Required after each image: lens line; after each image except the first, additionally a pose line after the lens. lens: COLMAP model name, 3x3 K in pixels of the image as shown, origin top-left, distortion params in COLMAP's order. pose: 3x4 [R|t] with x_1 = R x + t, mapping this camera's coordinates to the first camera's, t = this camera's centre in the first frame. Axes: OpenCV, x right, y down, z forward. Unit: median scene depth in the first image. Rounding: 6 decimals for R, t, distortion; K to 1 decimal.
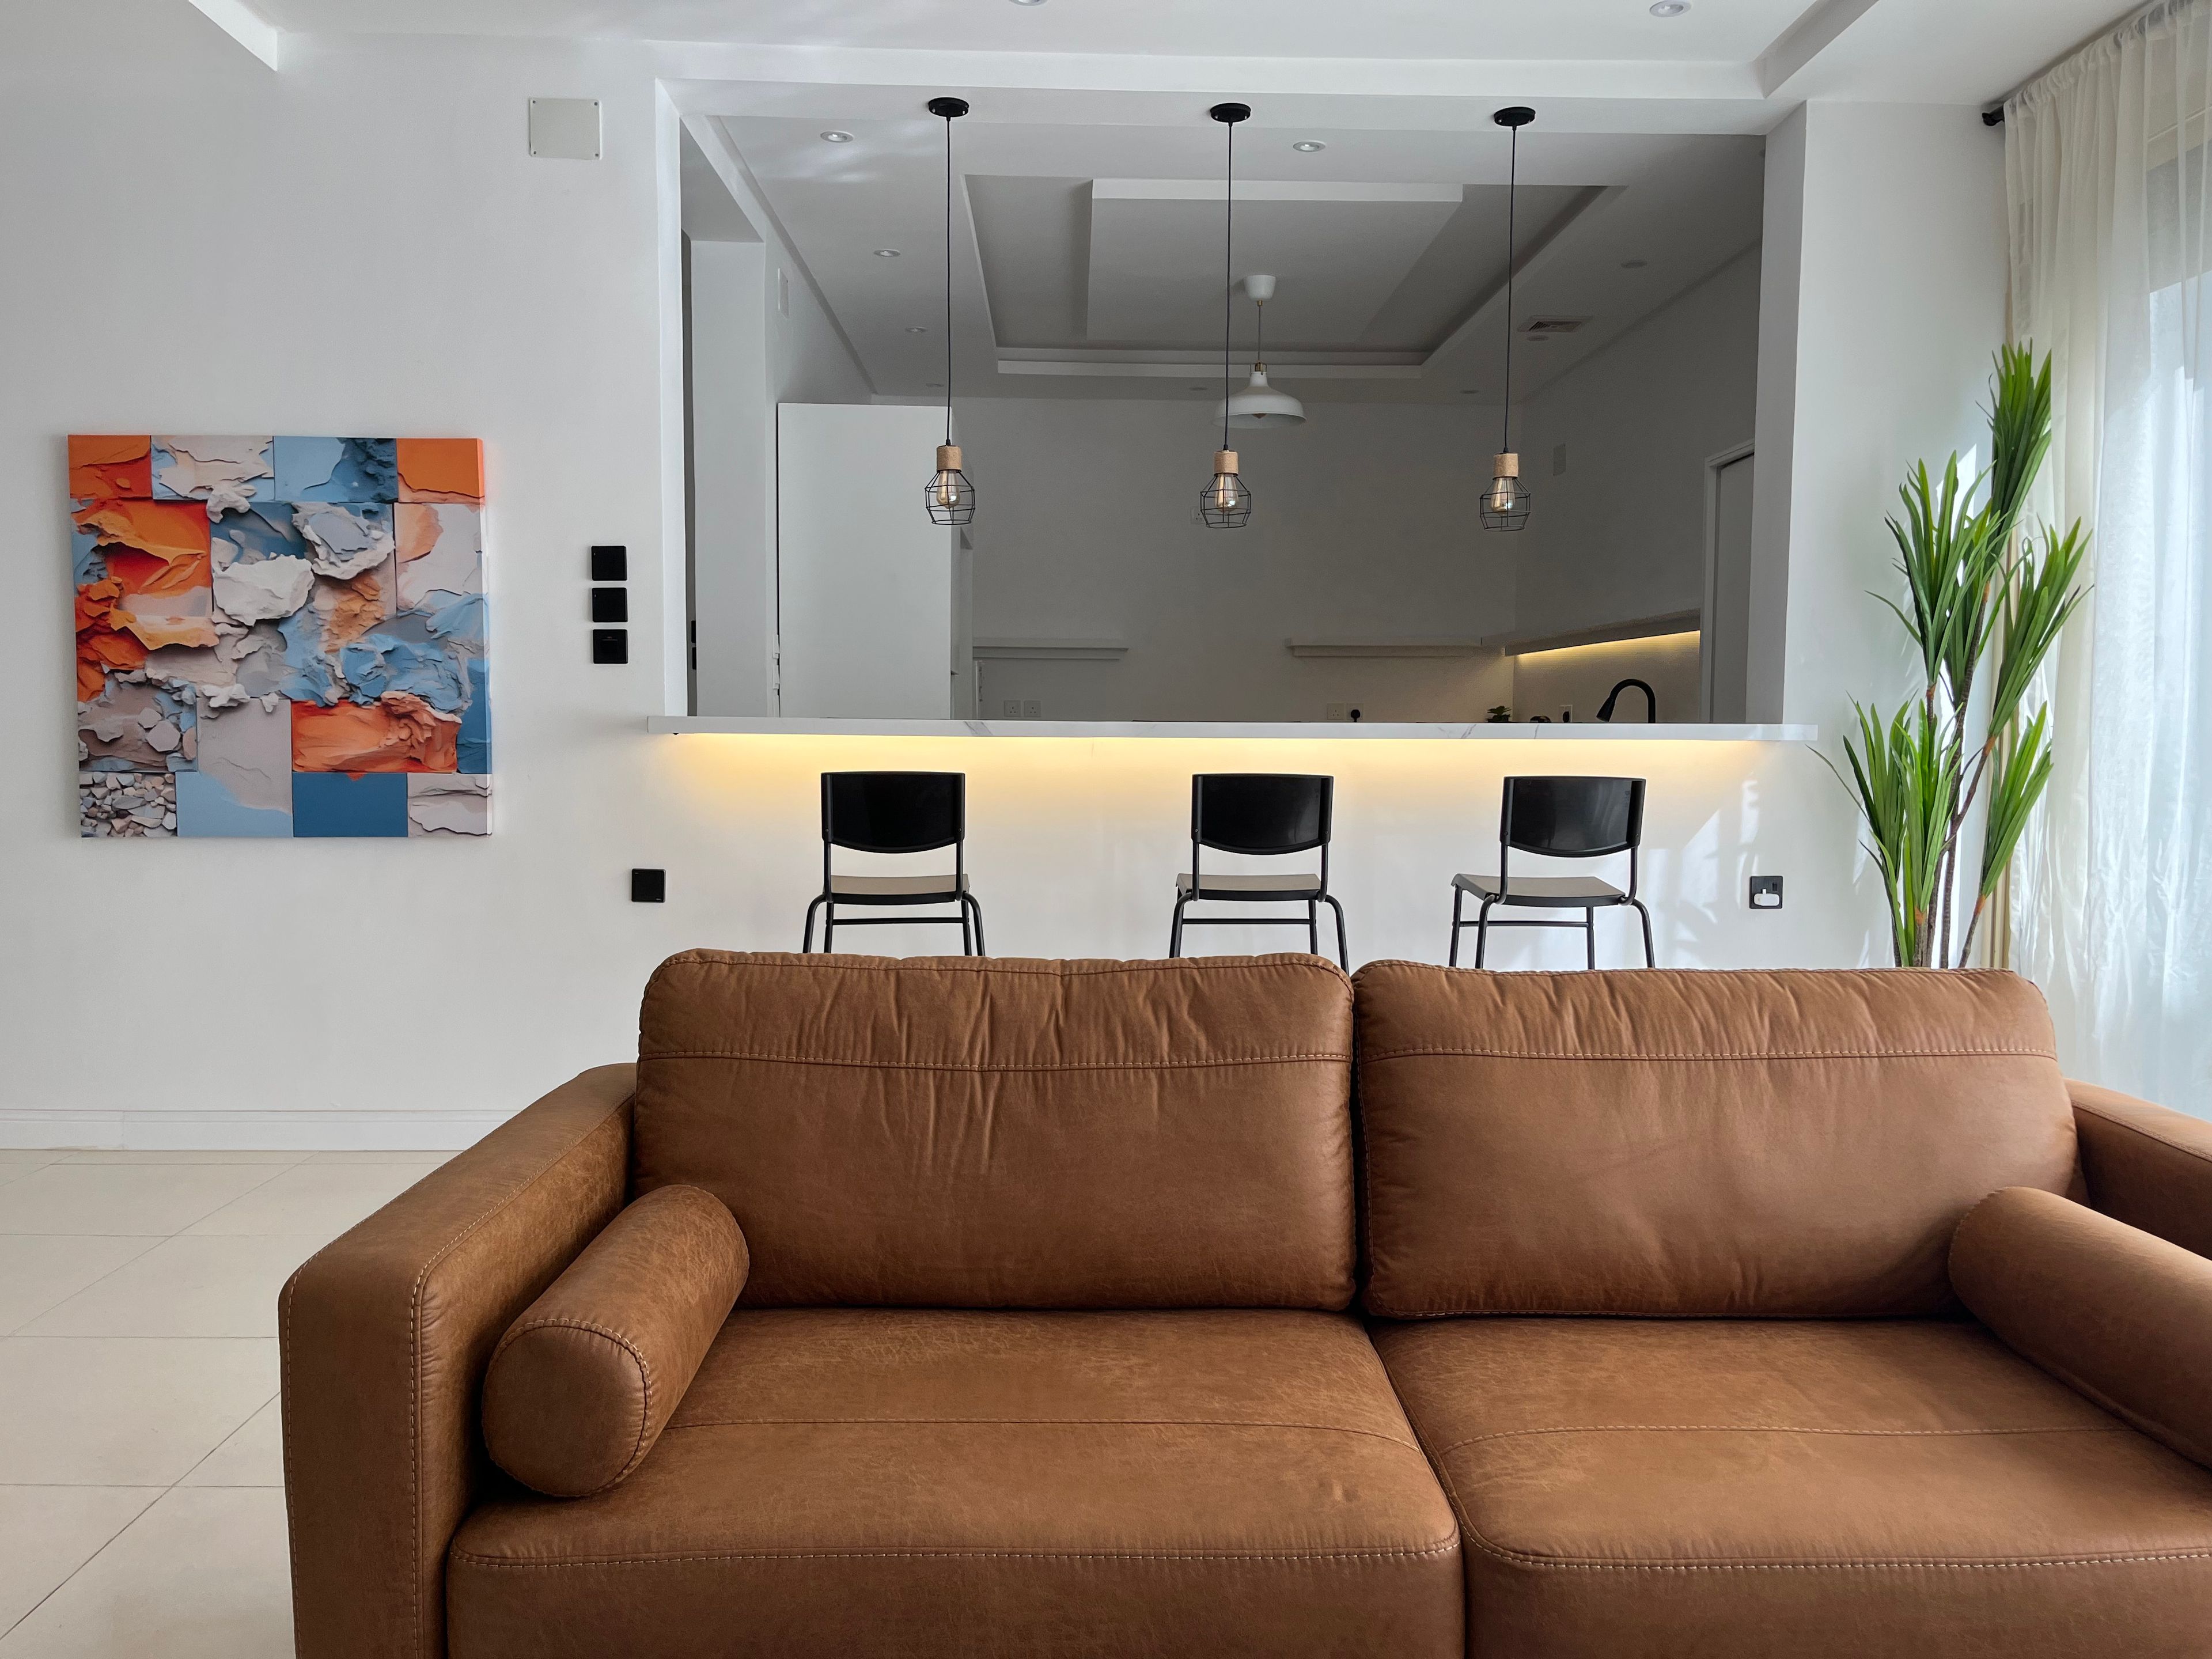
lens RADIAL K [[1690.8, 0, 1111.1], [0, 1690.8, 827.1], [0, 0, 1]] dist [0.009108, -0.003618]
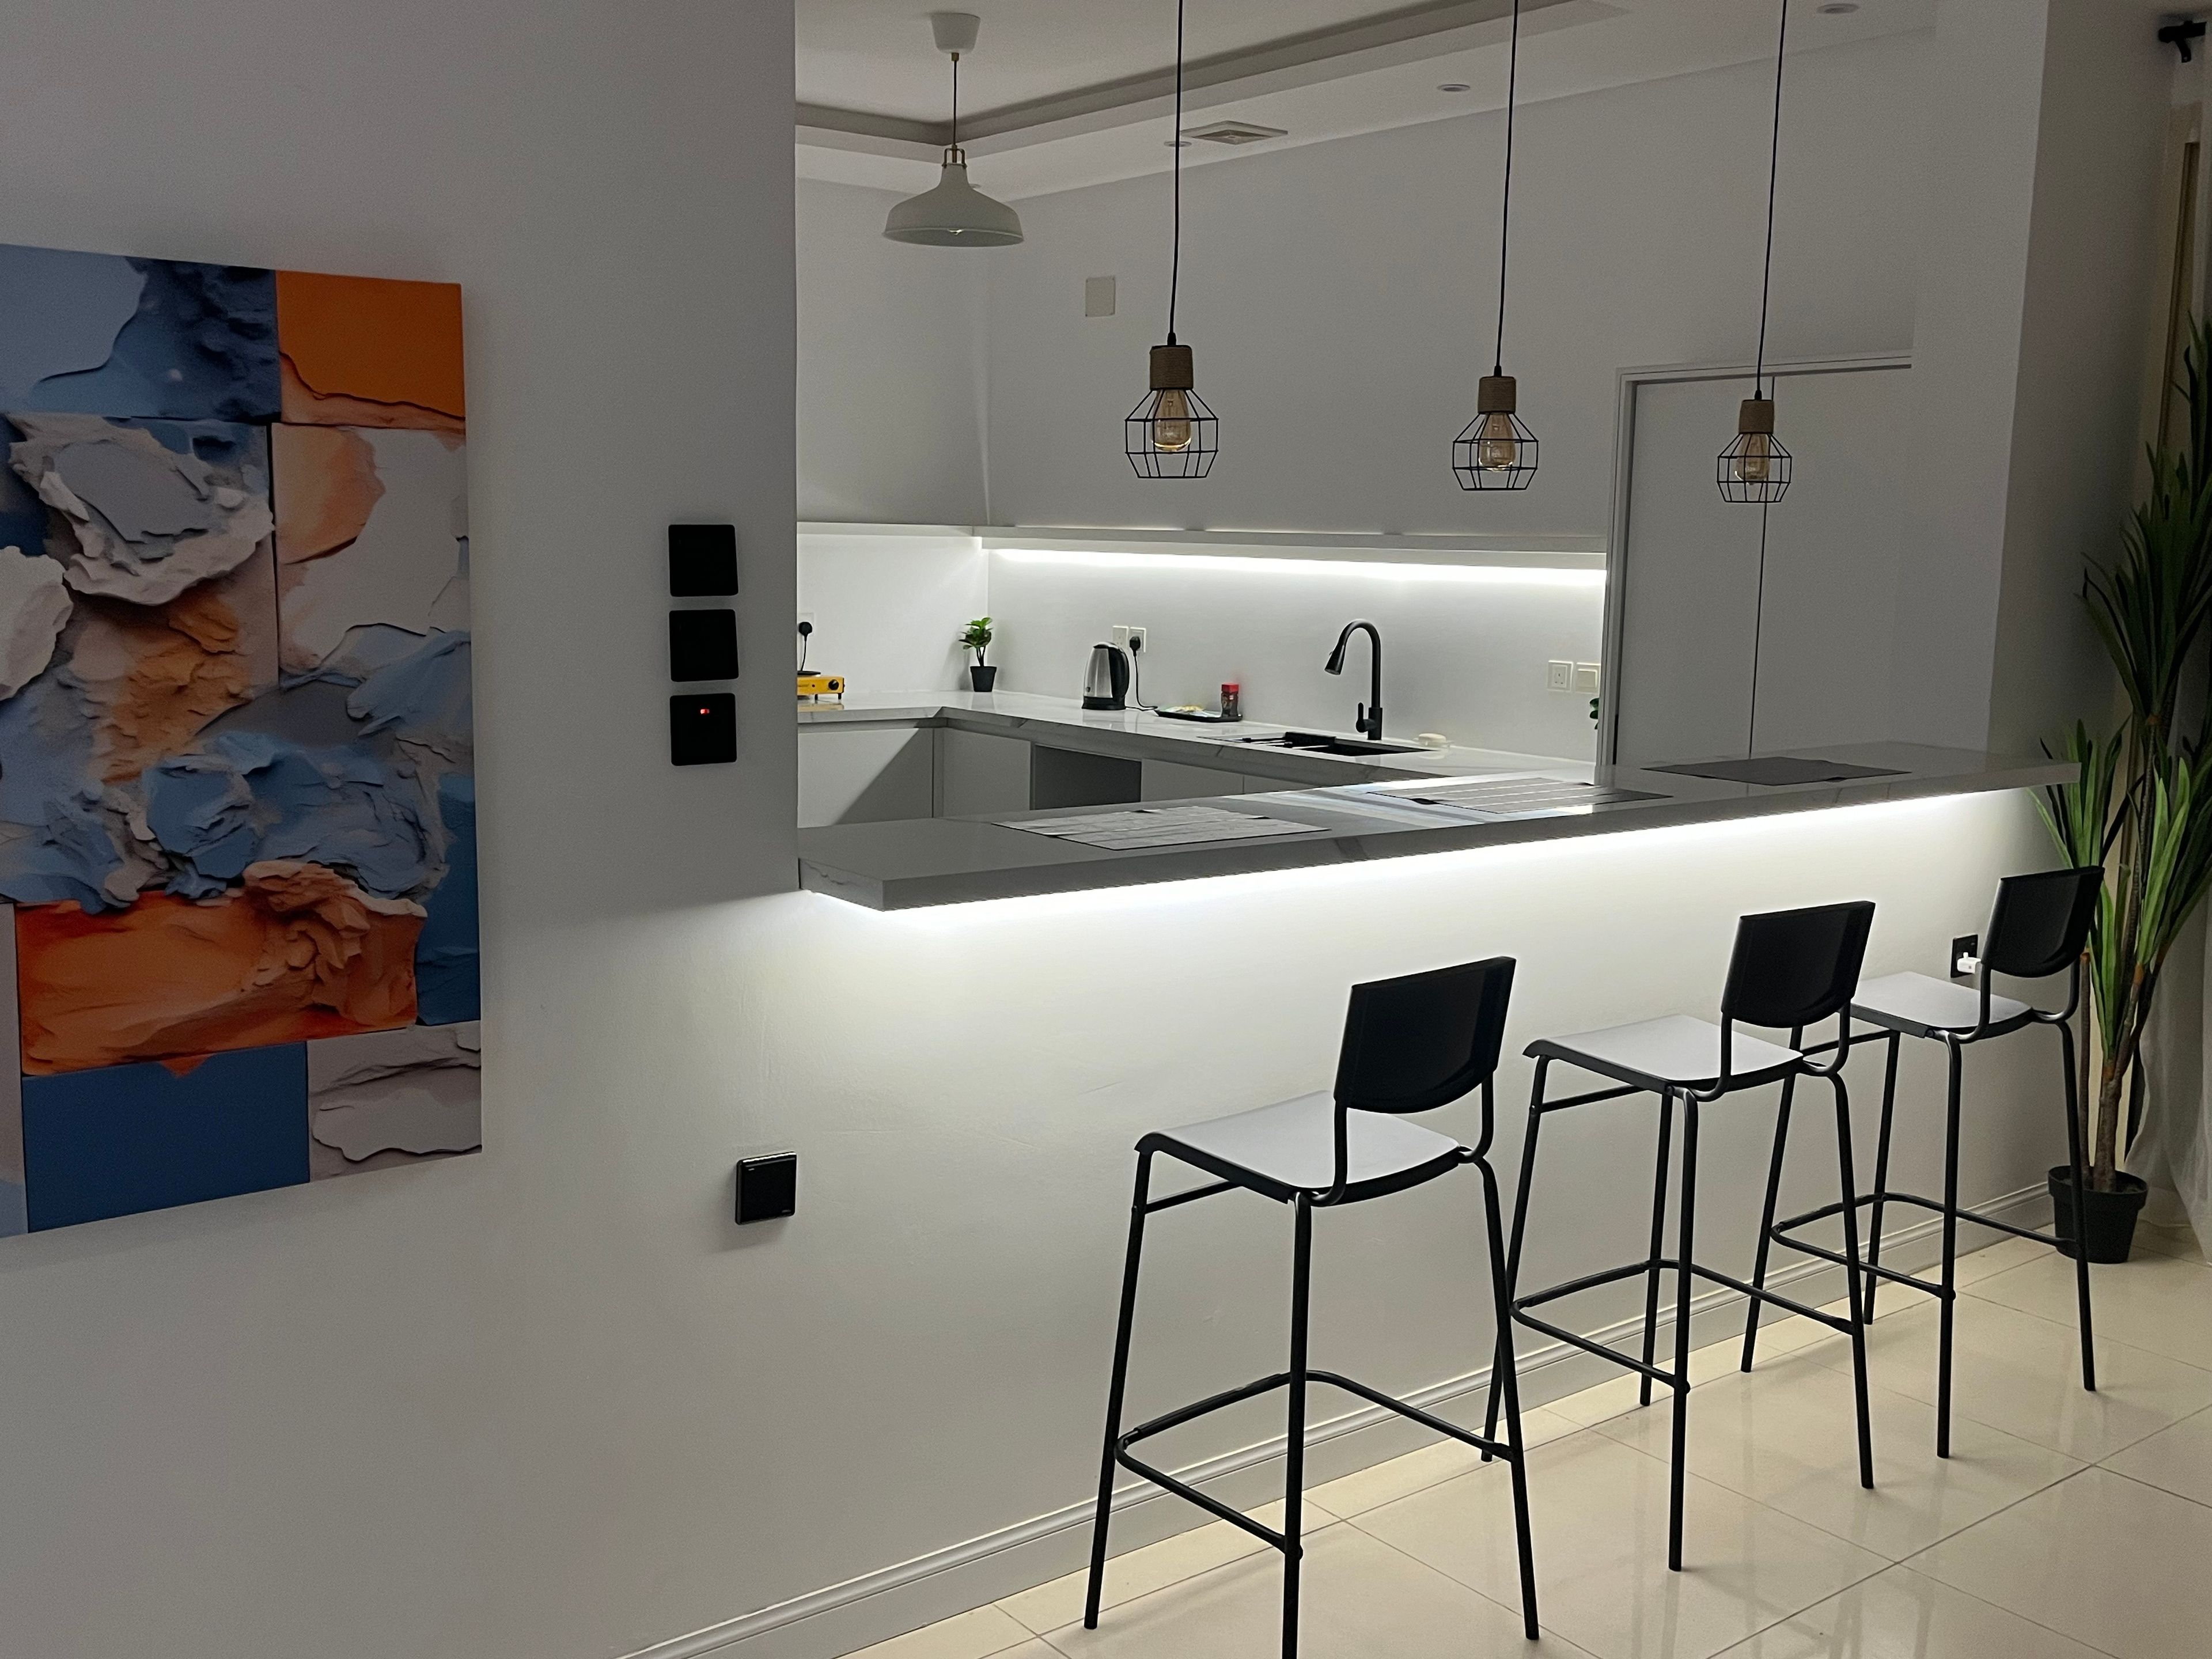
lens RADIAL K [[2074.9, 0, 1095.3], [0, 2074.9, 821.6], [0, 0, 1]] dist [0.006337, 0.000000]
pose [[0.815082, -0.072198, 0.574829, -0.558006], [0.026533, 0.995815, 0.087452, -0.131307], [-0.578737, -0.056029, 0.813587, 0.448417]]
